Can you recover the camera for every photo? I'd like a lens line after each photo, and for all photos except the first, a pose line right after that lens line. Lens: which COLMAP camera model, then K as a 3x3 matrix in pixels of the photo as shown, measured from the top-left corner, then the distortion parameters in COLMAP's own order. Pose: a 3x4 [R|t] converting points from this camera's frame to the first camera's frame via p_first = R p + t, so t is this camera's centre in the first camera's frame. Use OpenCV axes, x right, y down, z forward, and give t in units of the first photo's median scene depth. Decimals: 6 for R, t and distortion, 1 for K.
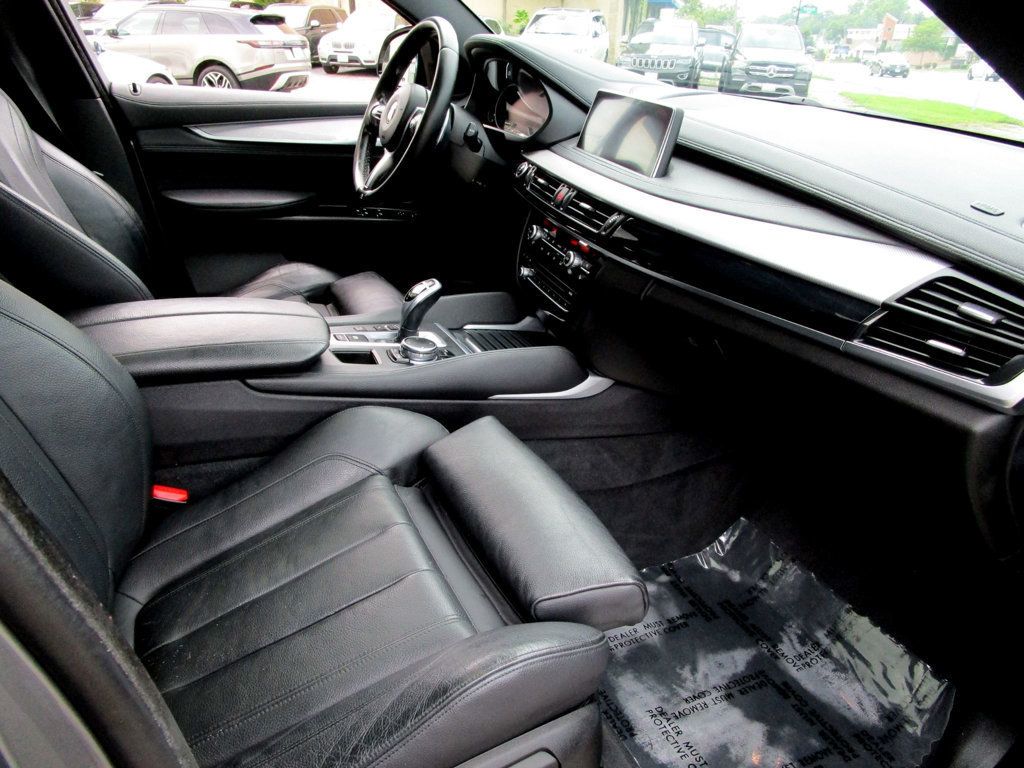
lens RADIAL K [[734.8, 0, 512.0], [0, 734.8, 384.0], [0, 0, 1]] dist [-0.022628, 0.000479]
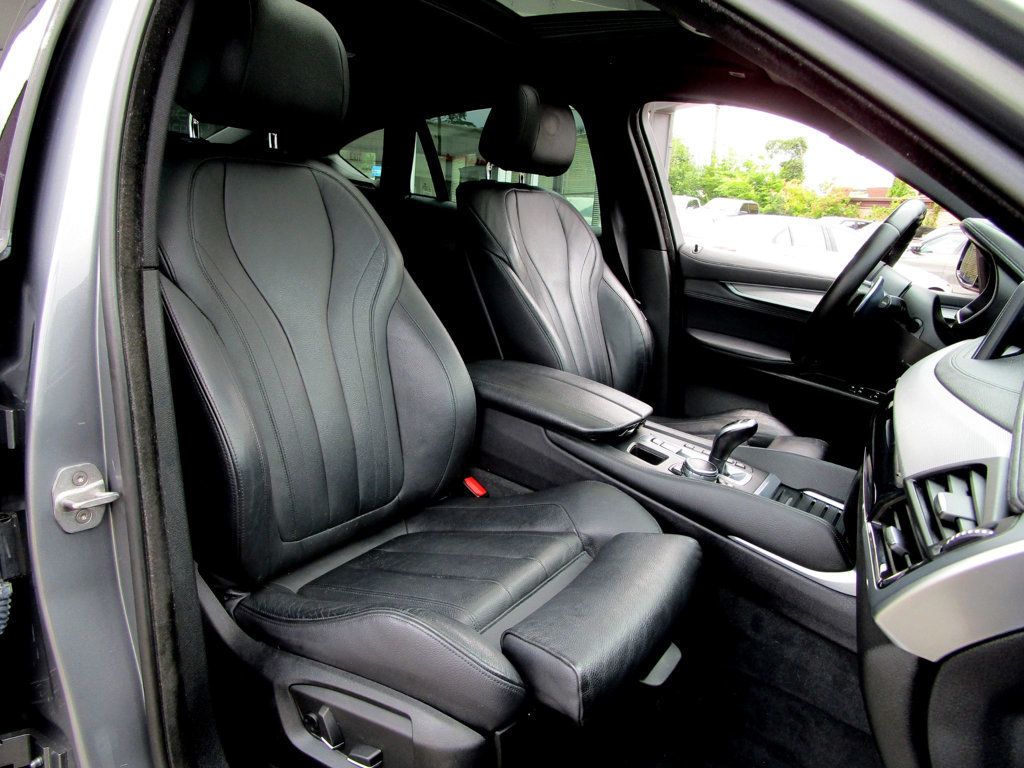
lens RADIAL K [[734.8, 0, 512.0], [0, 734.8, 384.0], [0, 0, 1]] dist [-0.022628, 0.000479]
pose [[0.540978, 0.225547, -0.810229, 0.566050], [-0.435579, 0.899239, -0.040505, 0.001221], [0.719454, 0.374831, 0.584712, 0.143839]]
